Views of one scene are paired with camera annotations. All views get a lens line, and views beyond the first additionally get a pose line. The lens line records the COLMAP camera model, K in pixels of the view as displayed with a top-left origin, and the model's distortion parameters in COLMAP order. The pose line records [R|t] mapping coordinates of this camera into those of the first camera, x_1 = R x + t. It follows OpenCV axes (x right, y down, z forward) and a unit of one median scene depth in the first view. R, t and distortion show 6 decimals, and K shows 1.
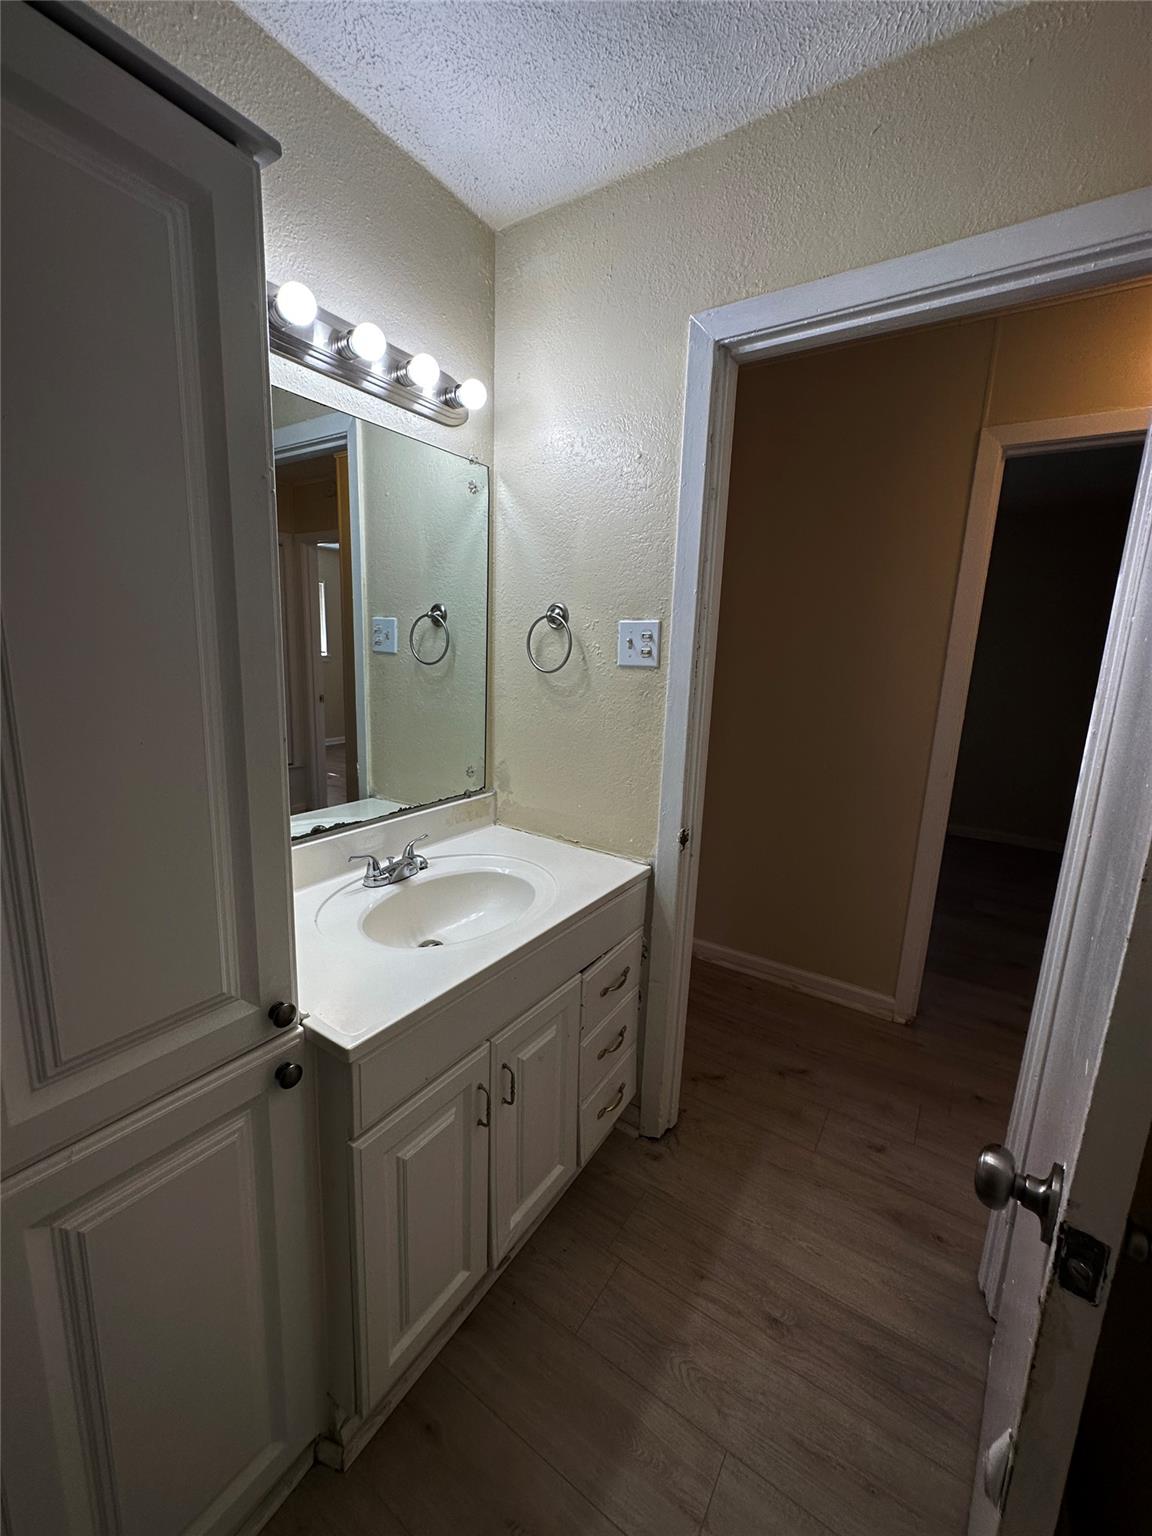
lens RADIAL K [[613.7, 0, 576.0], [0, 613.7, 765.1], [0, 0, 1]] dist [0.000307, 0.000397]
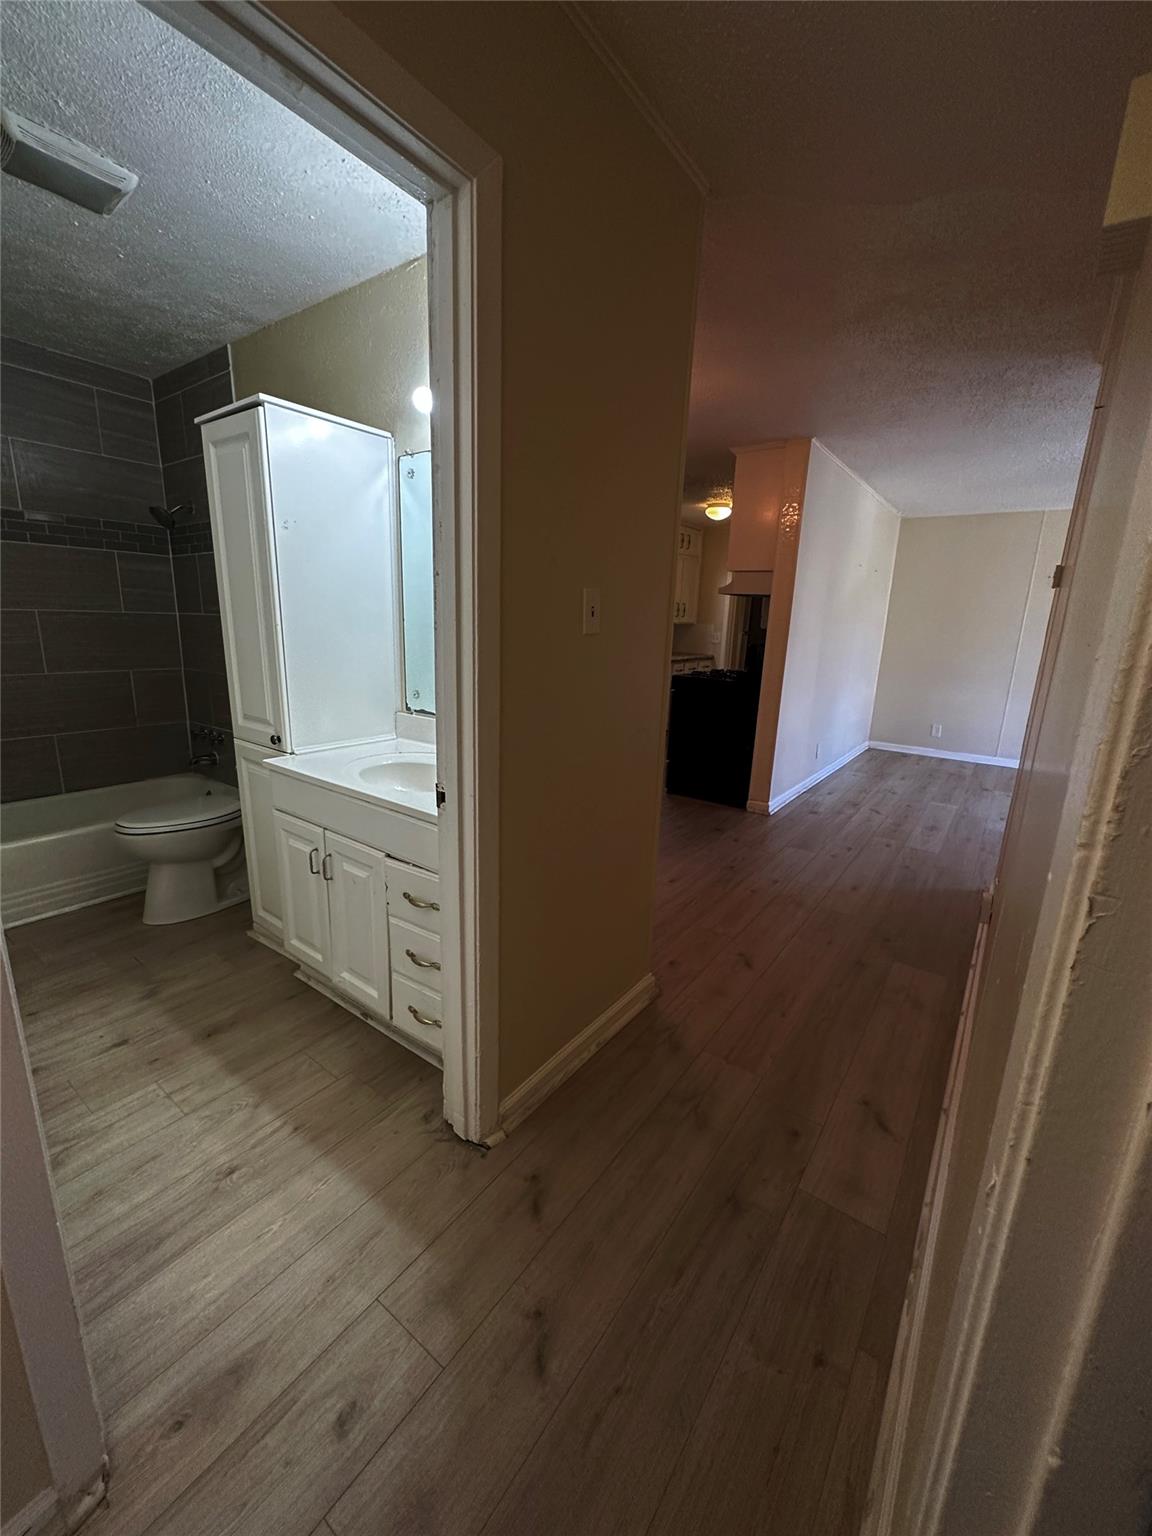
lens RADIAL K [[615.4, 0, 574.3], [0, 615.4, 764.0], [0, 0, 1]] dist [-0.000098, 0.000318]
pose [[-0.050014, 0.193741, -0.979777, 1.161204], [-0.225888, 0.953390, 0.200054, -0.166215], [0.972869, 0.231325, -0.003919, 1.335081]]
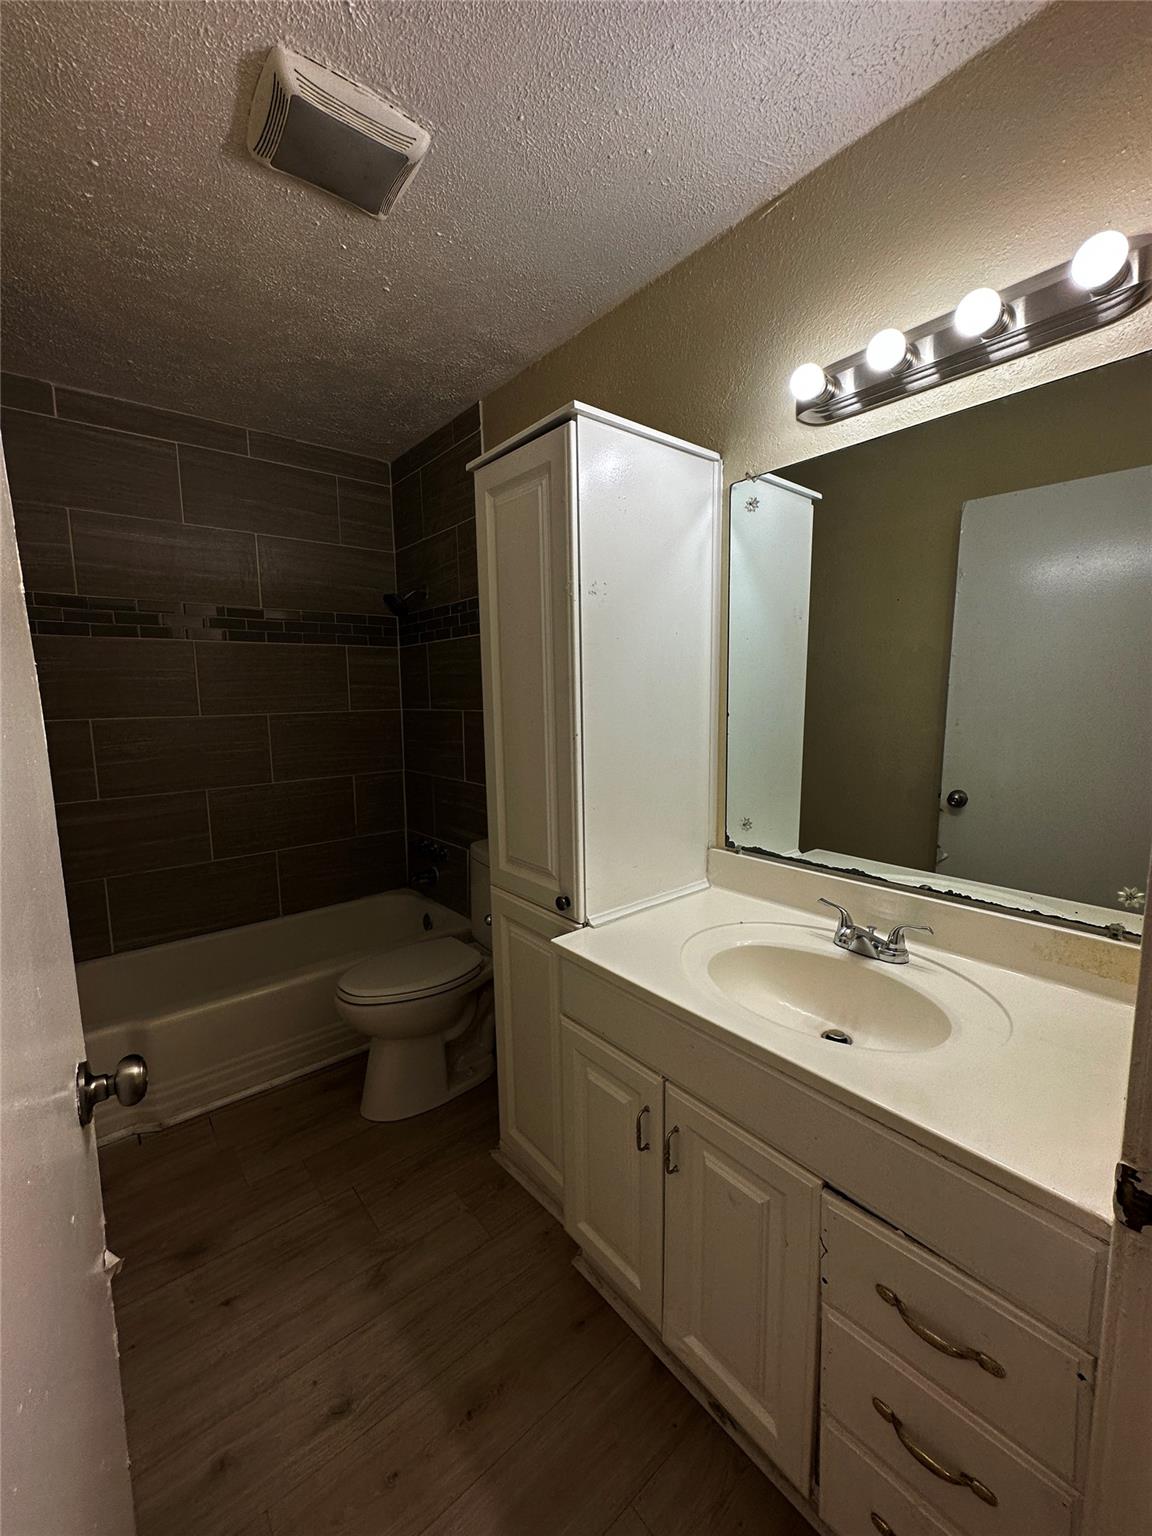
lens RADIAL K [[613.7, 0, 576.0], [0, 613.7, 765.1], [0, 0, 1]] dist [0.000307, 0.000397]
pose [[-0.284865, 0.087787, -0.954539, 0.646819], [-0.181361, 0.972876, 0.143597, -0.123542], [0.941255, 0.214022, -0.261217, 0.843117]]
